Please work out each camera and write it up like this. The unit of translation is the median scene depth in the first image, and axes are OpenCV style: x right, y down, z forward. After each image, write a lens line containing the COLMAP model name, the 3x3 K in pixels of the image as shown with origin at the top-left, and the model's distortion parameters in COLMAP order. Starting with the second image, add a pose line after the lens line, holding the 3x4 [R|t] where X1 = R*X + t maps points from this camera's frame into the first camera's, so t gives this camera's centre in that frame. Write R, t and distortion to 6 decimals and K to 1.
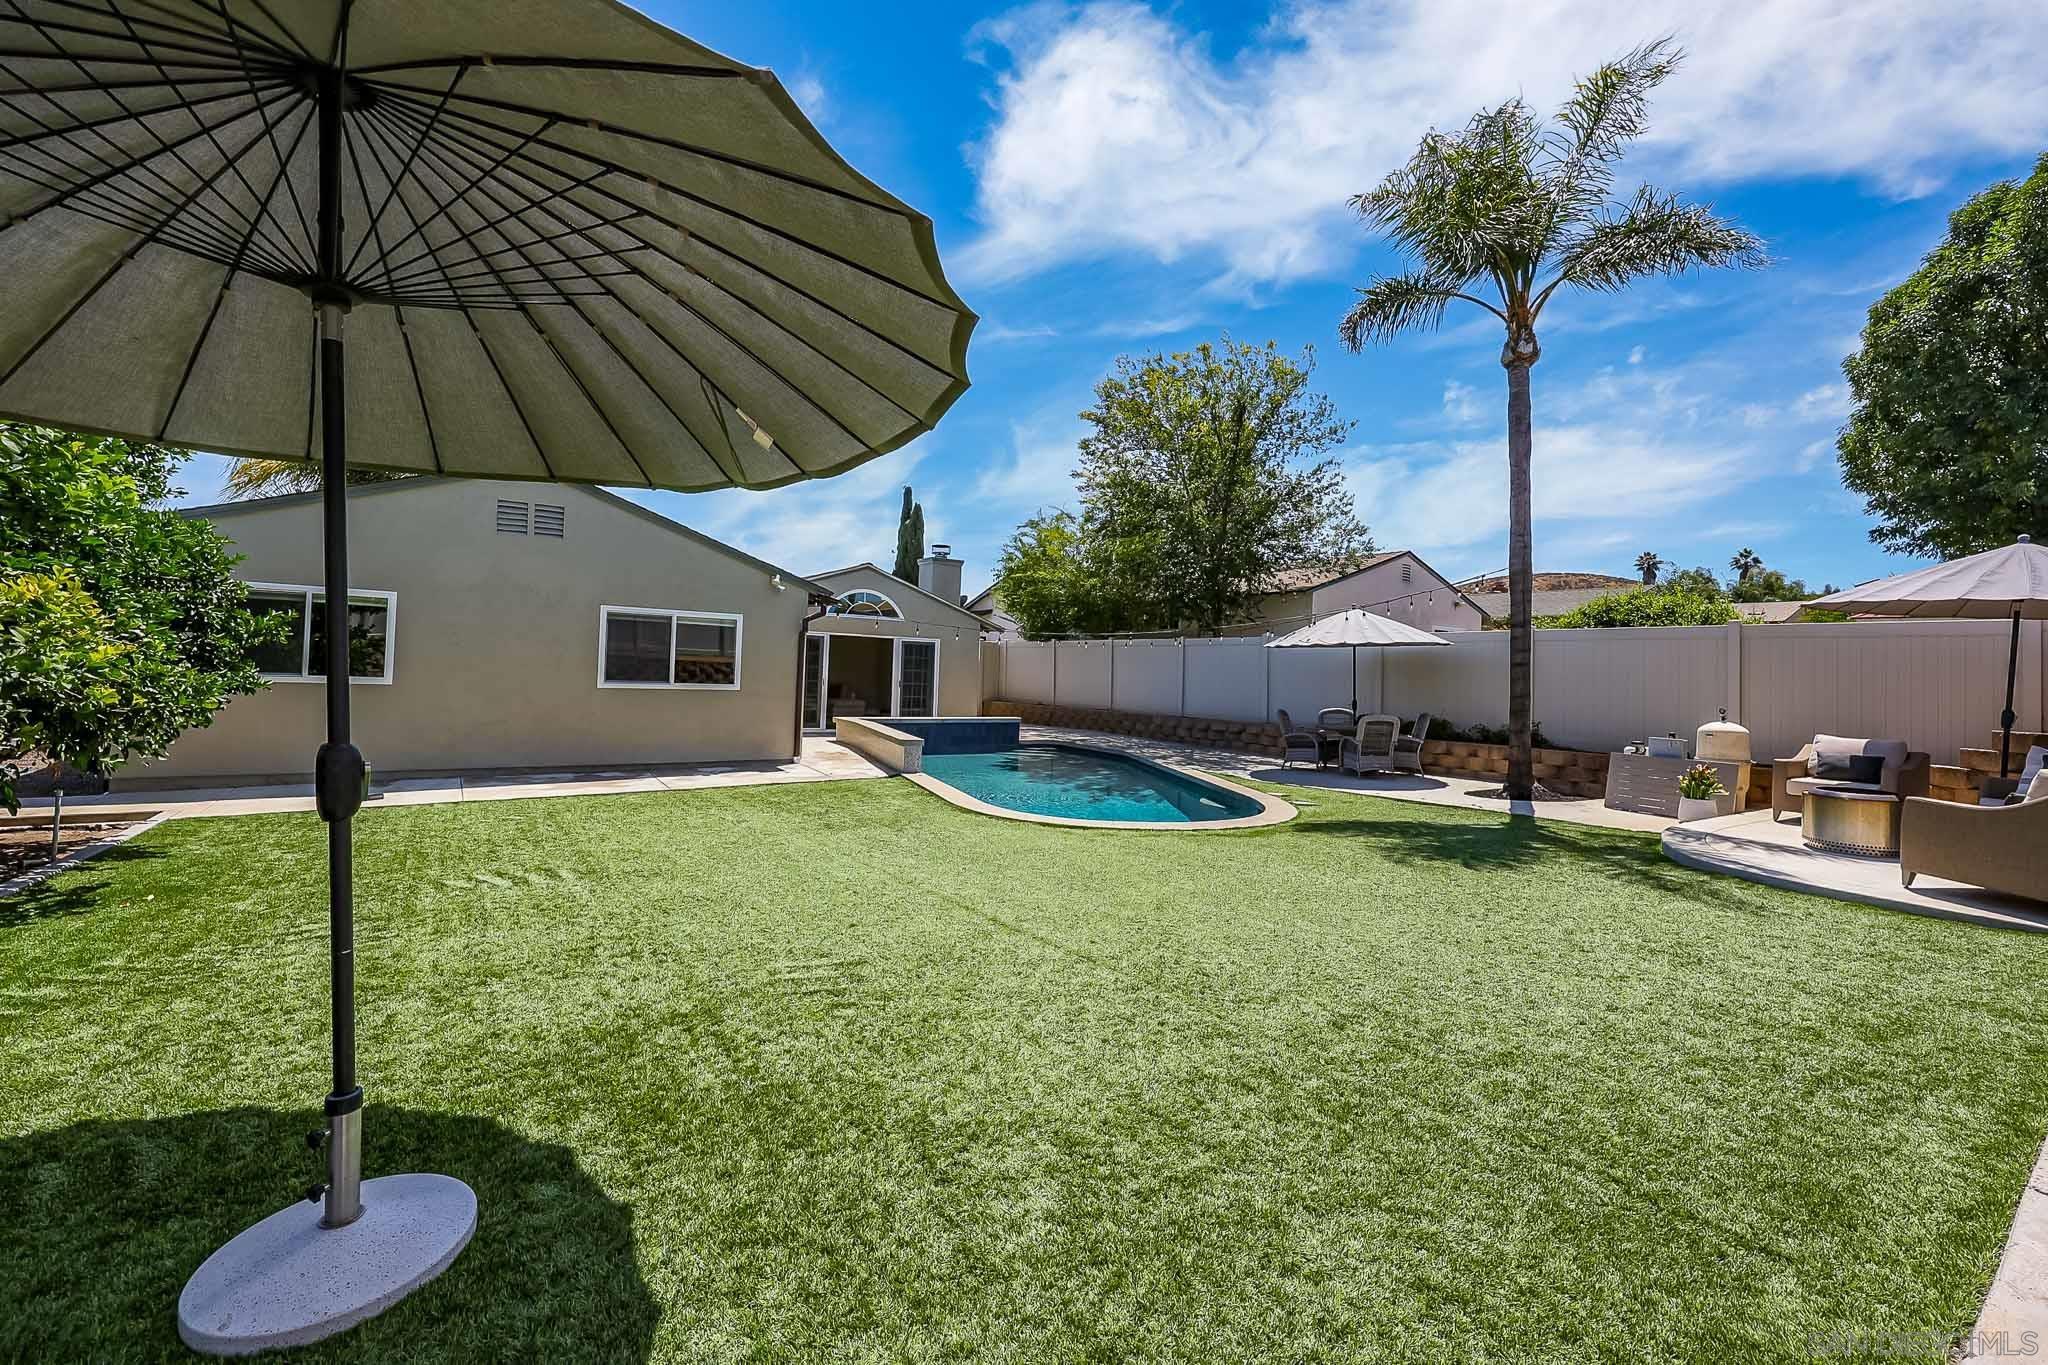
lens RADIAL K [[844.1, 0, 1024.0], [0, 844.1, 682.5], [0, 0, 1]] dist [0.000171, -0.000065]
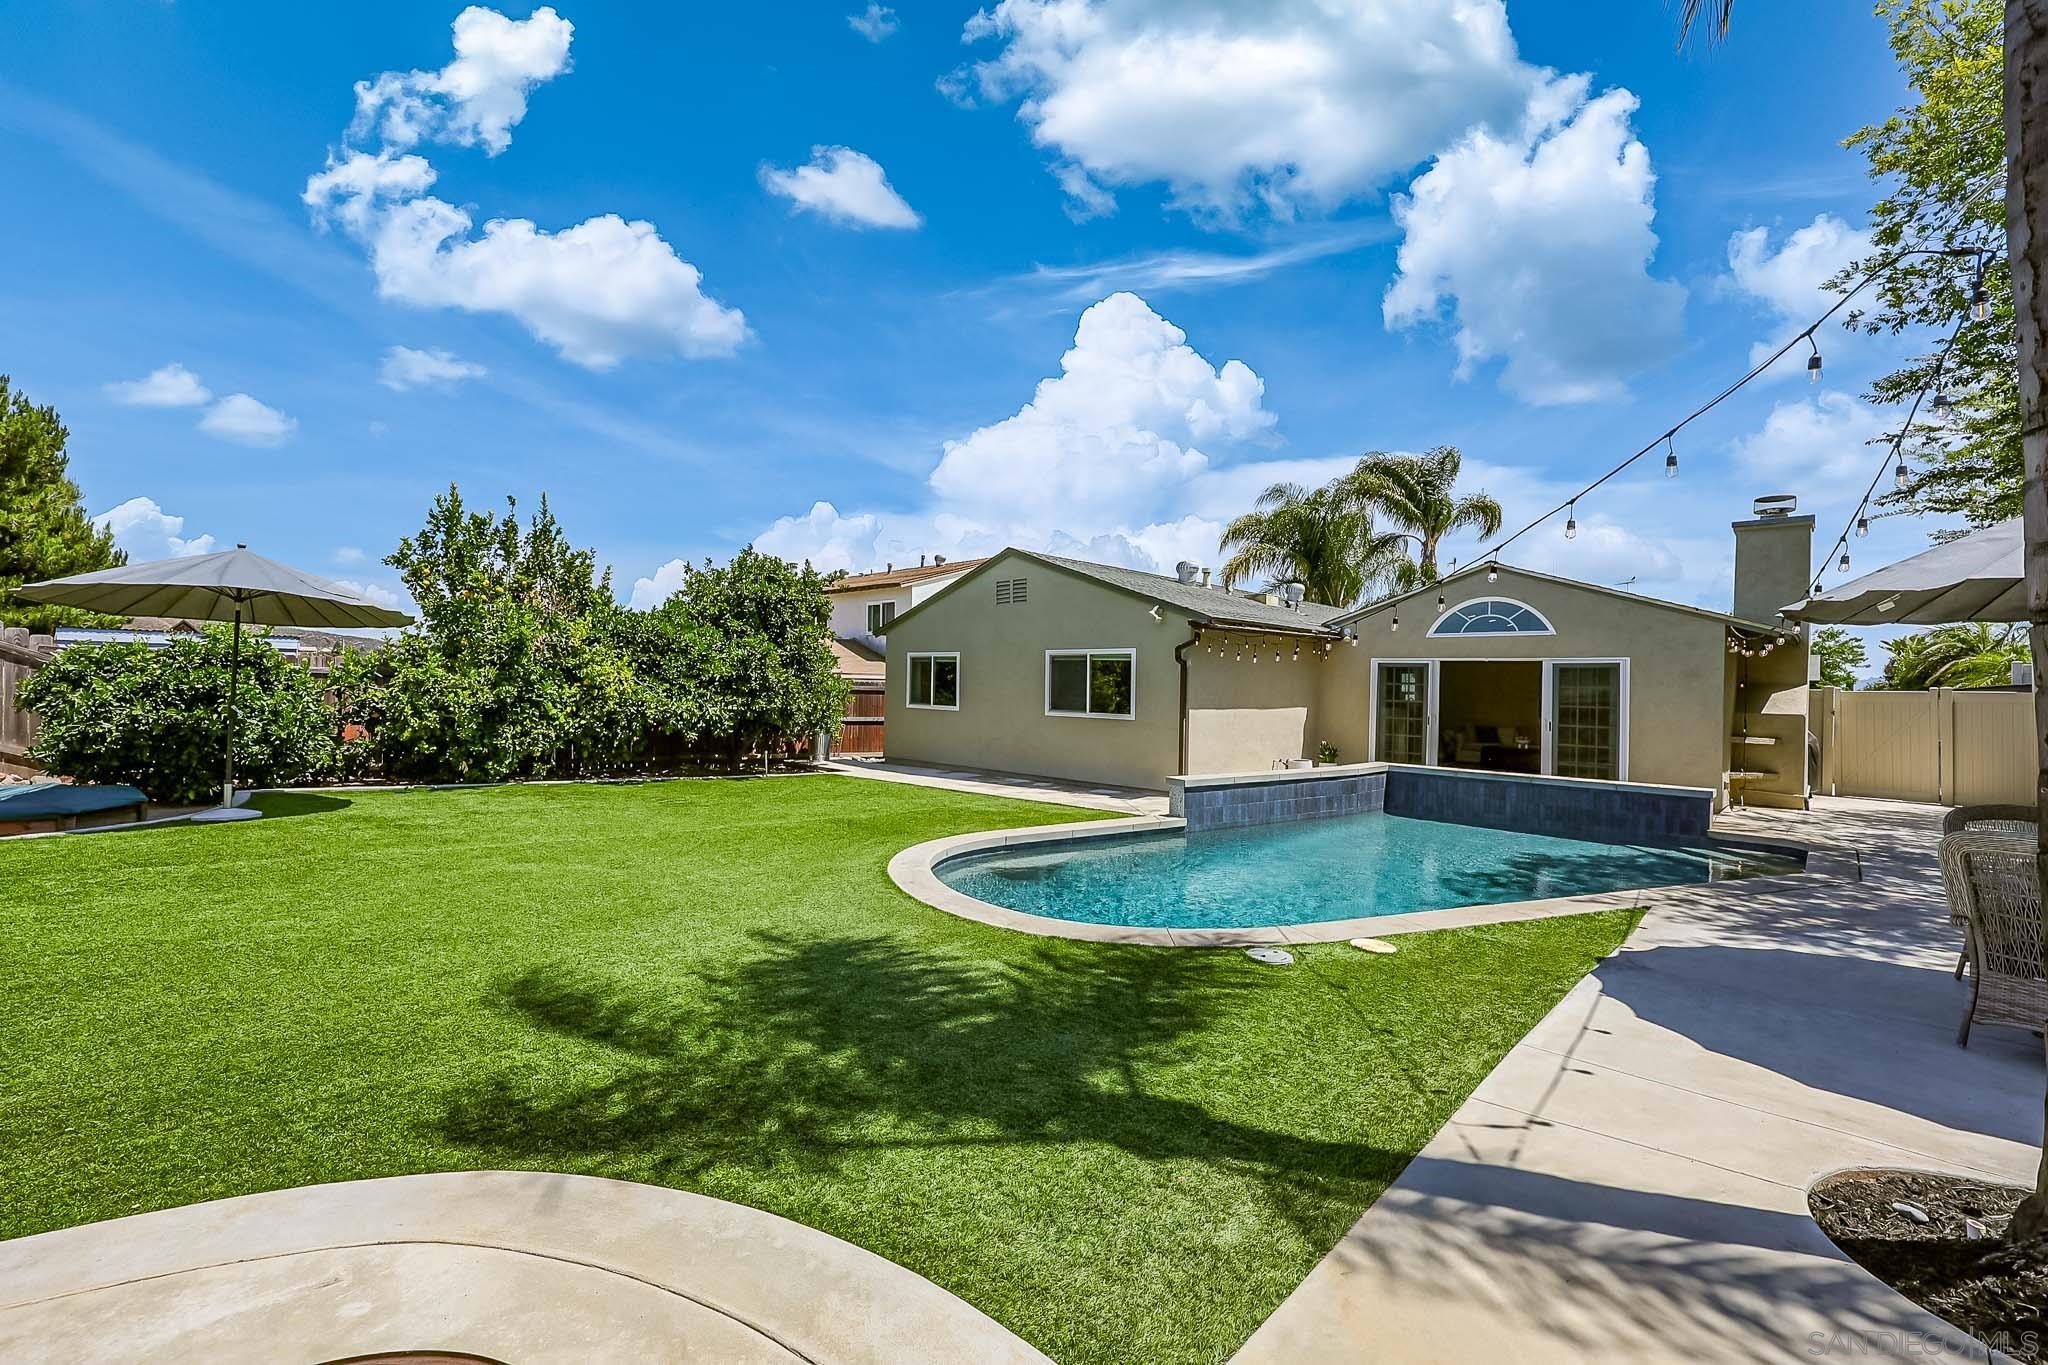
lens RADIAL K [[843.7, 0, 1014.1], [0, 843.7, 685.3], [0, 0, 1]] dist [-0.001354, -0.000269]
pose [[0.191047, -0.032529, -0.981042, 0.563440], [-0.026764, 0.998907, -0.038333, 0.008584], [0.981216, 0.033580, 0.189967, 0.551761]]
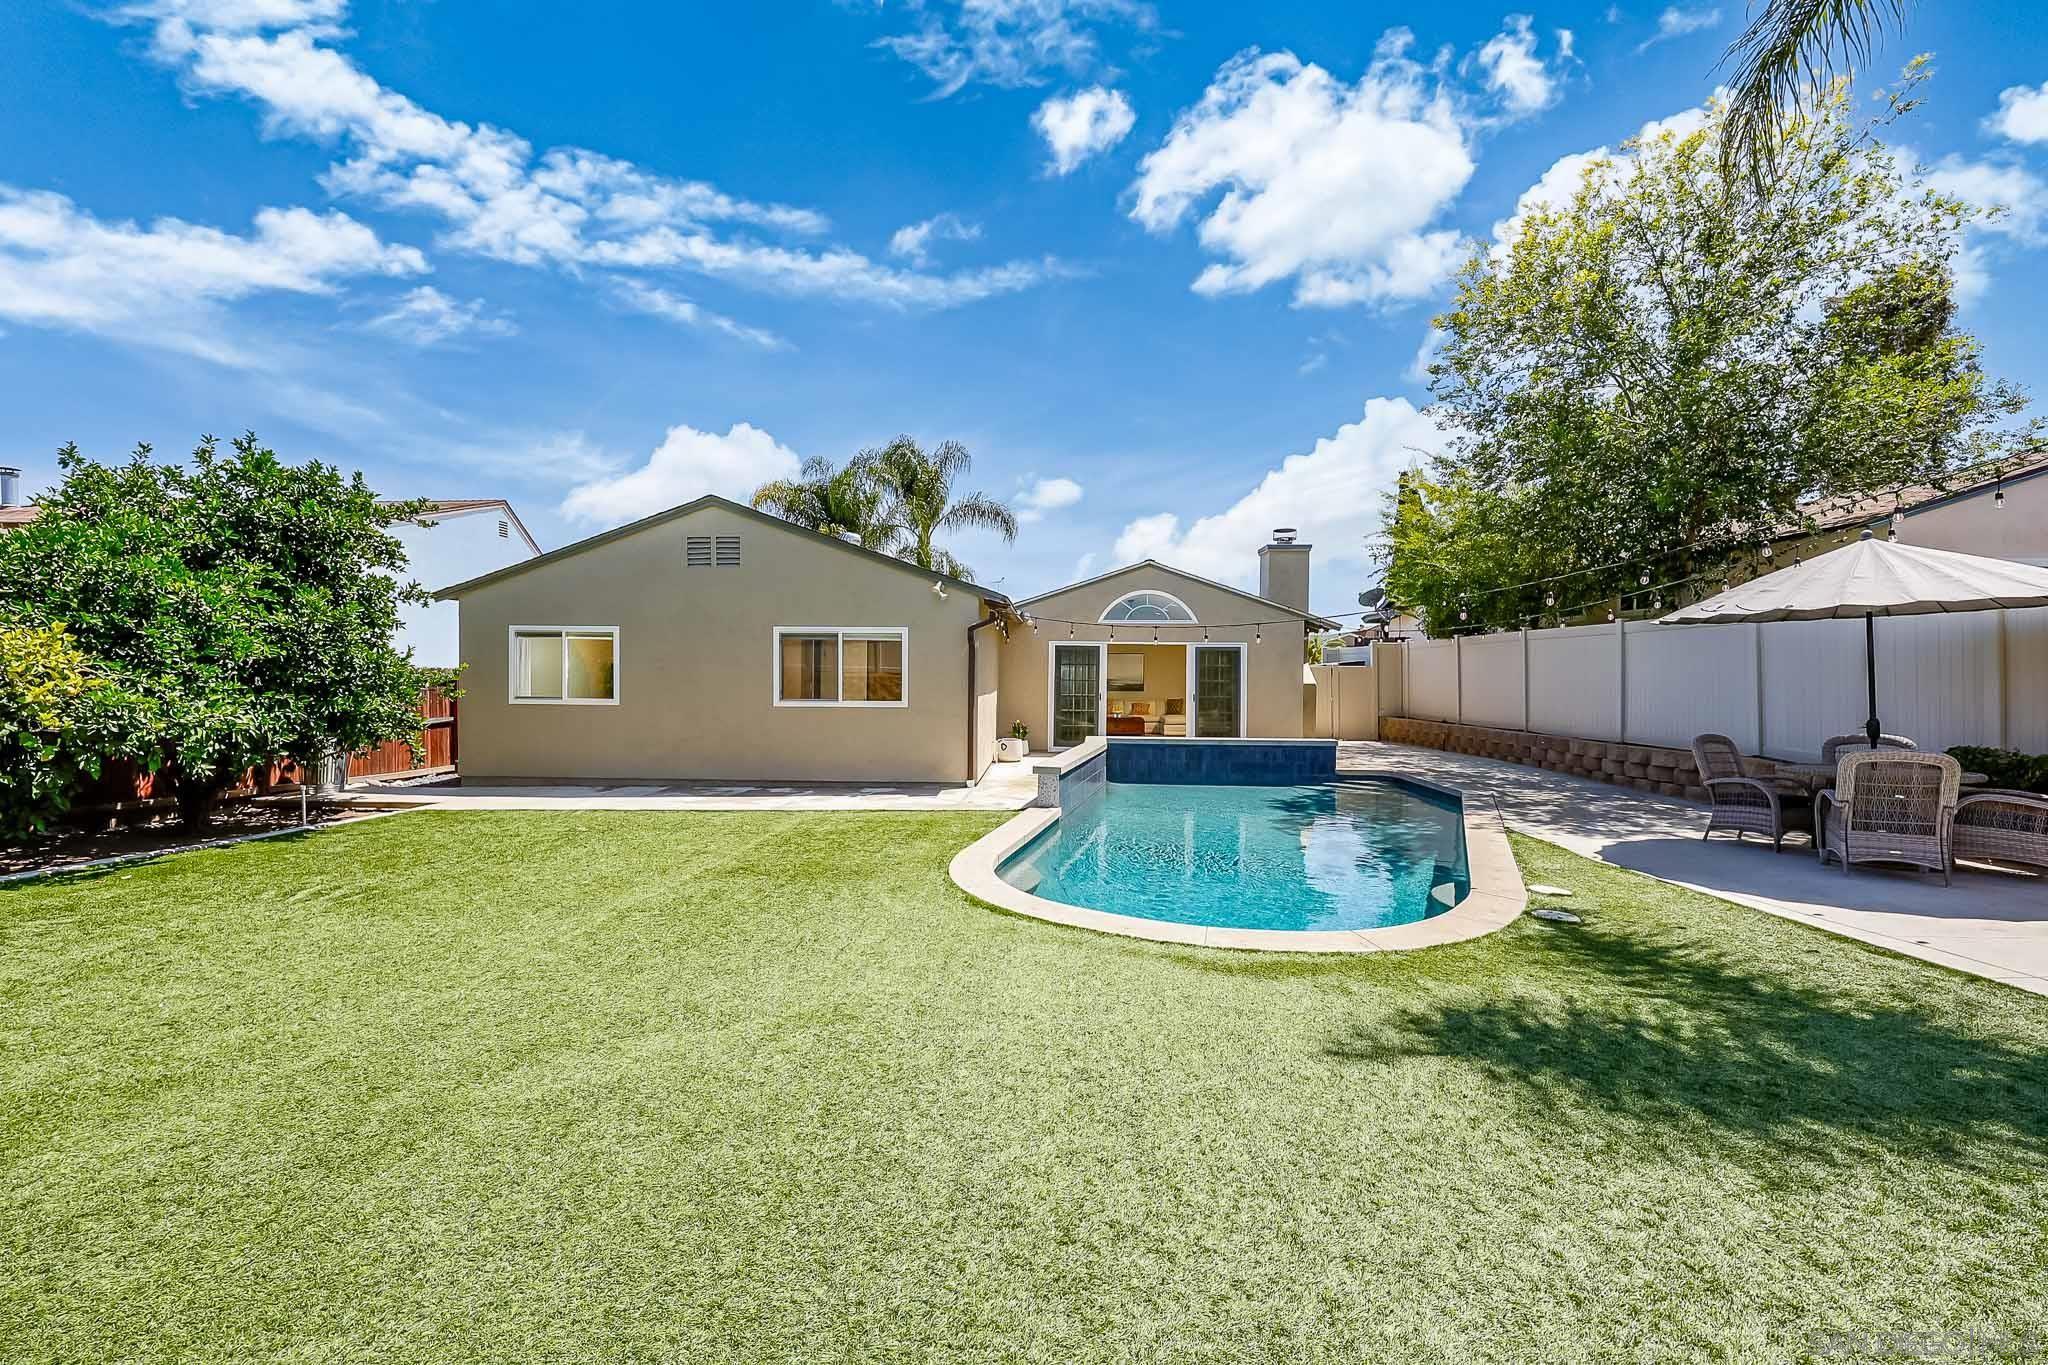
lens RADIAL K [[843.7, 0, 1014.1], [0, 843.7, 685.3], [0, 0, 1]] dist [-0.001354, -0.000269]
pose [[0.799302, -0.022232, -0.600518, 0.275361], [0.013537, 0.999728, -0.018993, 0.003454], [0.600777, 0.007051, 0.799385, 0.269380]]
